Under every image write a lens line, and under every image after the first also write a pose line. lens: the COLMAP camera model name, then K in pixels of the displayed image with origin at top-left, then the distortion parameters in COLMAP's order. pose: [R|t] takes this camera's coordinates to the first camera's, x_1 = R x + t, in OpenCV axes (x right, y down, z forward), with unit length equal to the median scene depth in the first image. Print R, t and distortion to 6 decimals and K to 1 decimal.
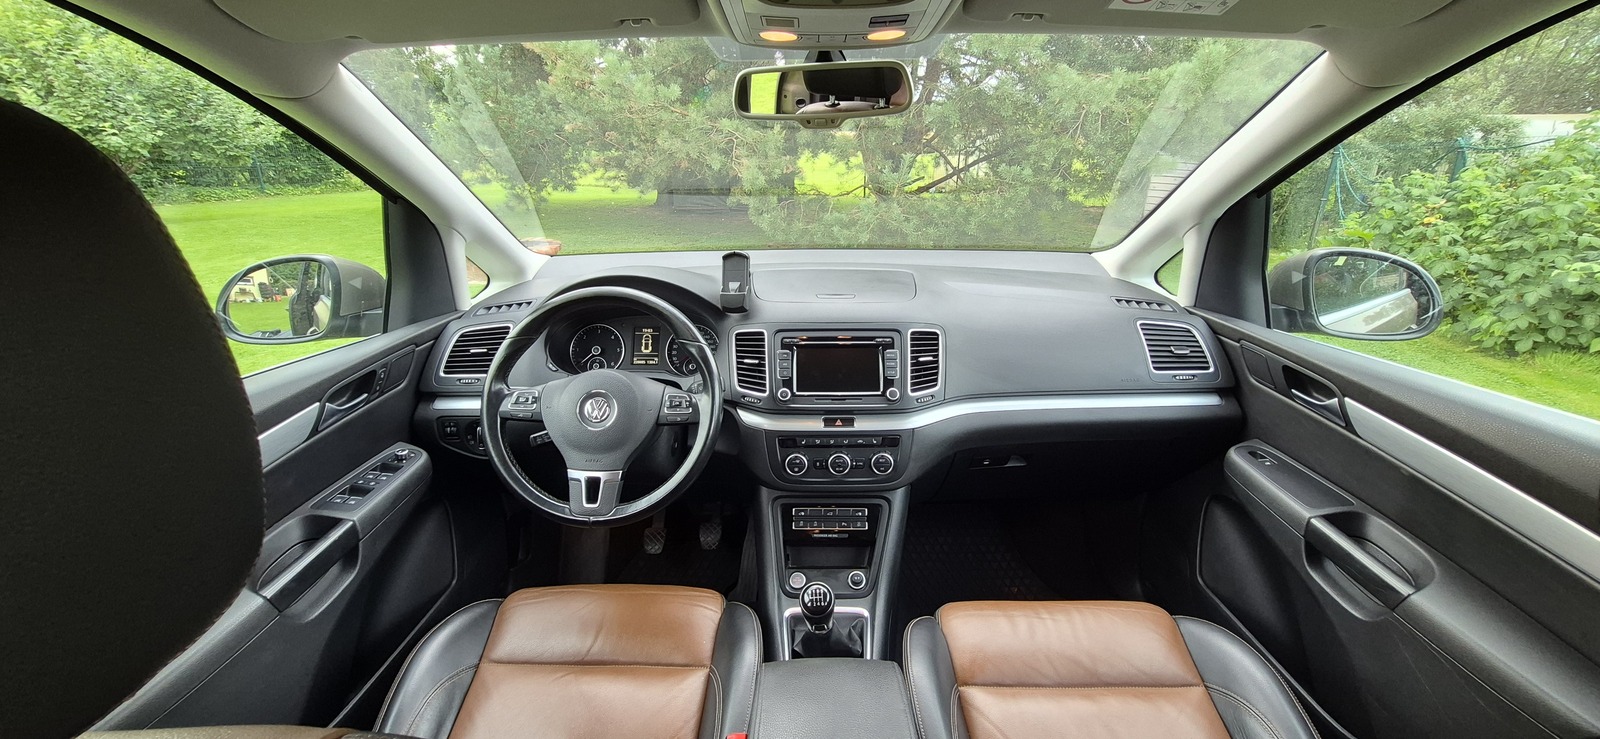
lens RADIAL K [[733.3, 0, 807.8], [0, 733.3, 373.1], [0, 0, 1]] dist [0.004778, 0.000617]
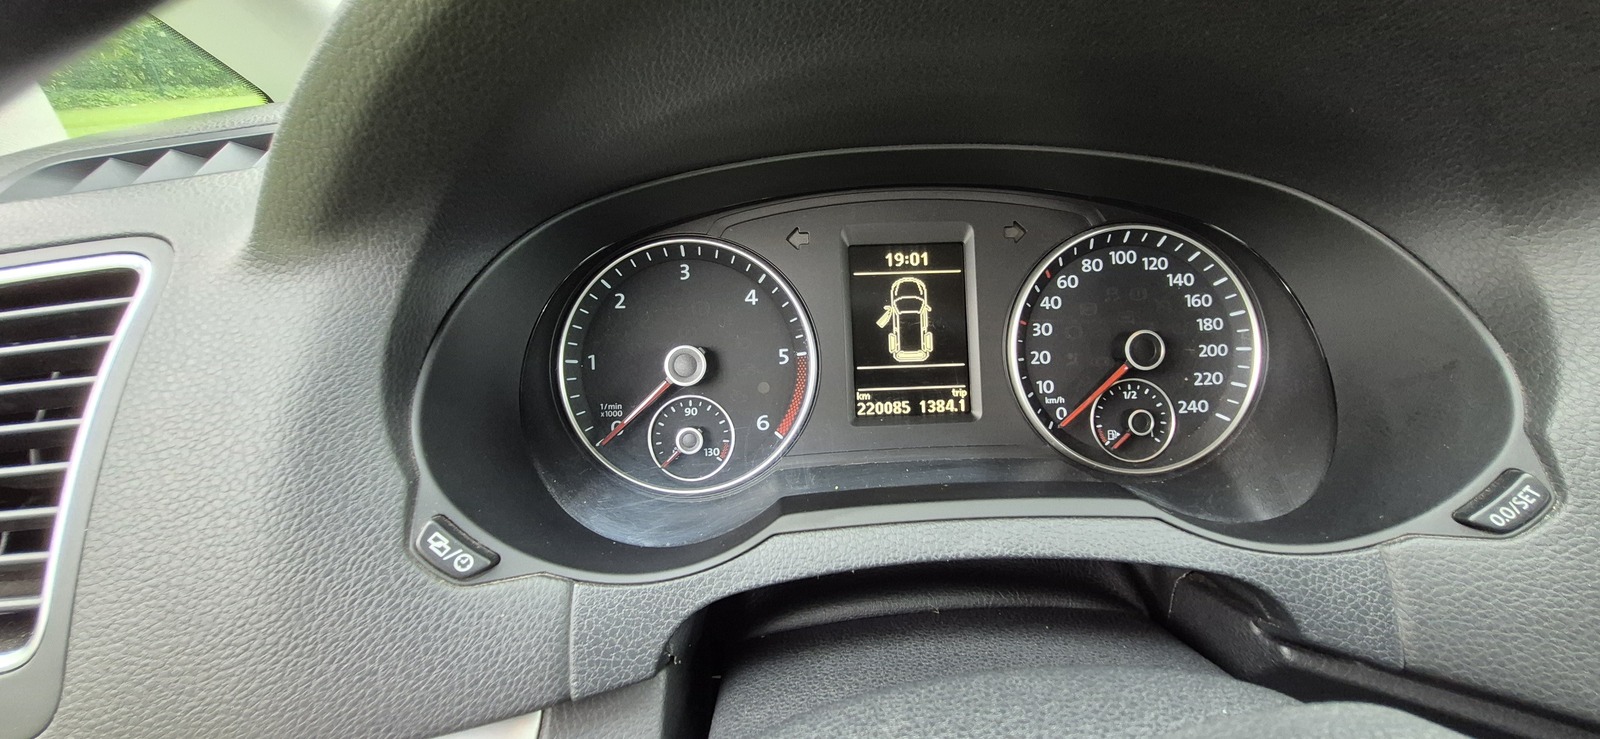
lens RADIAL K [[733.3, 0, 807.8], [0, 733.3, 373.1], [0, 0, 1]] dist [0.004778, 0.000617]
pose [[0.998767, -0.037738, 0.032255, -0.288856], [0.033422, 0.991564, 0.125234, -0.059619], [-0.036709, -0.124002, 0.991603, 0.877390]]
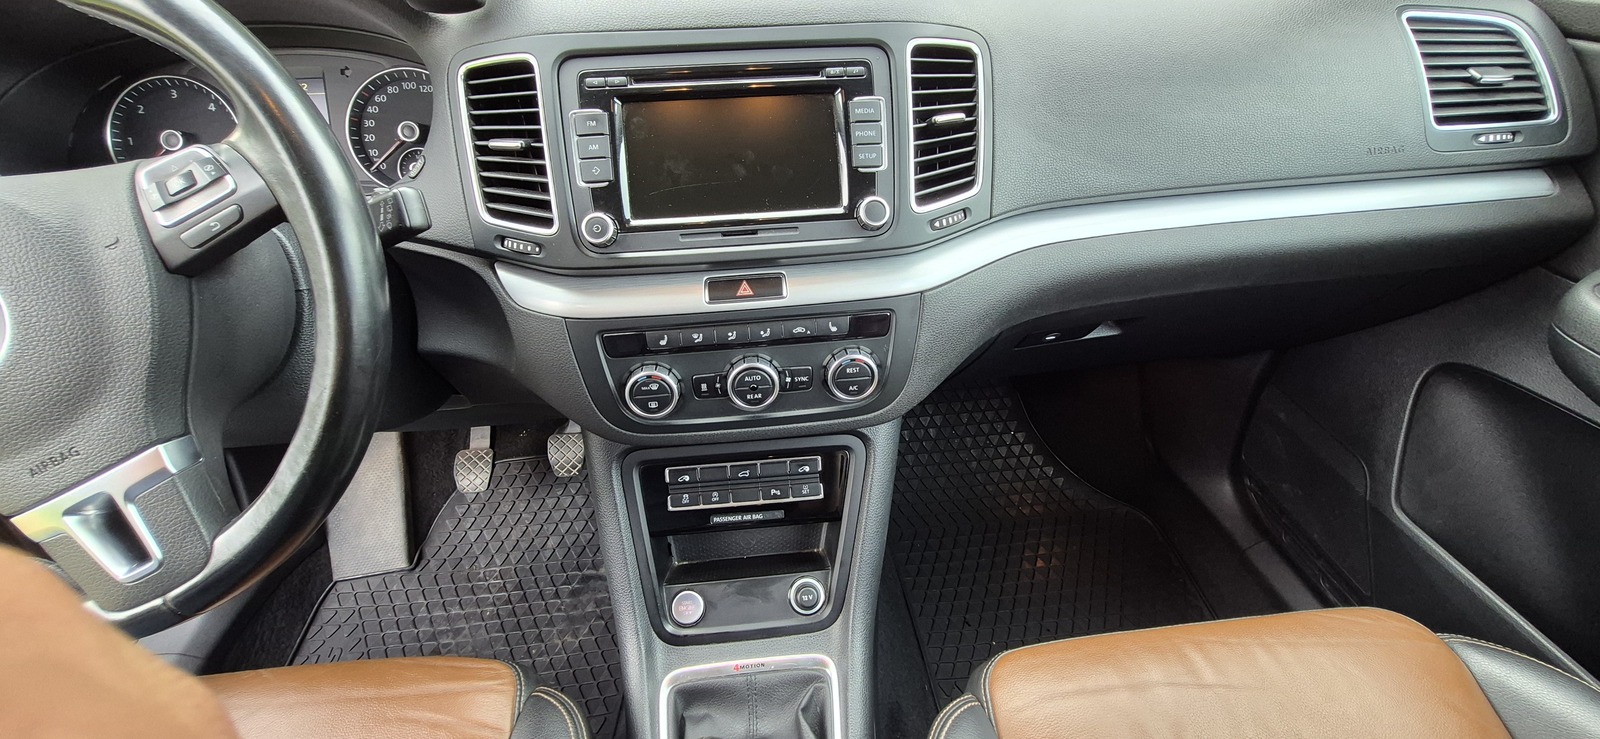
lens RADIAL K [[733.3, 0, 807.8], [0, 733.3, 373.1], [0, 0, 1]] dist [0.004778, 0.000617]
pose [[0.994964, -0.069766, 0.071962, 0.043797], [0.049183, 0.965434, 0.255964, 0.009194], [-0.087332, -0.251136, 0.964004, 0.580202]]
